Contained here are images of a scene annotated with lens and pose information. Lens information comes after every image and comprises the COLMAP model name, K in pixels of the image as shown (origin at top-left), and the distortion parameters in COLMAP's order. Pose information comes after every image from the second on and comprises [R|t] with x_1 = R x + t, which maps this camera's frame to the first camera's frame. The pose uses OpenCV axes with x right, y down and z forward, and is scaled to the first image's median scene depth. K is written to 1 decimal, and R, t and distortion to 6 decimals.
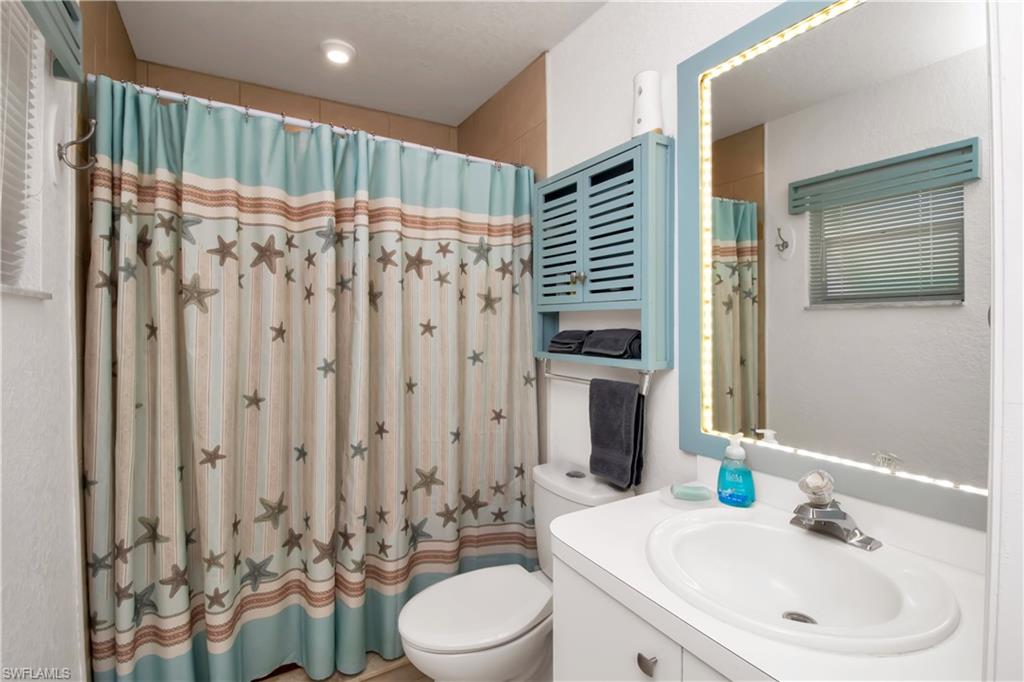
lens RADIAL K [[479.5, 0, 497.7], [0, 479.5, 325.9], [0, 0, 1]] dist [0.001862, -0.012450]
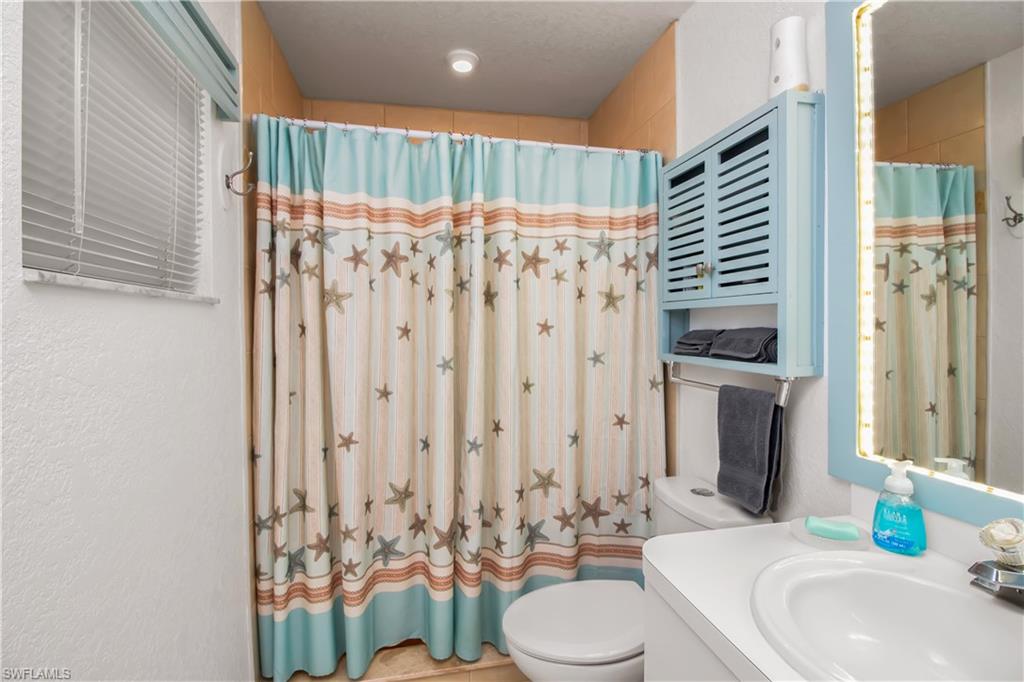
lens RADIAL K [[479.5, 0, 503.9], [0, 479.5, 333.6], [0, 0, 1]] dist [0.001862, -0.012450]
pose [[0.947476, 0.002074, -0.319819, 0.100798], [0.001695, 0.999932, 0.011506, 0.006060], [0.319821, -0.011444, 0.947409, 0.046452]]
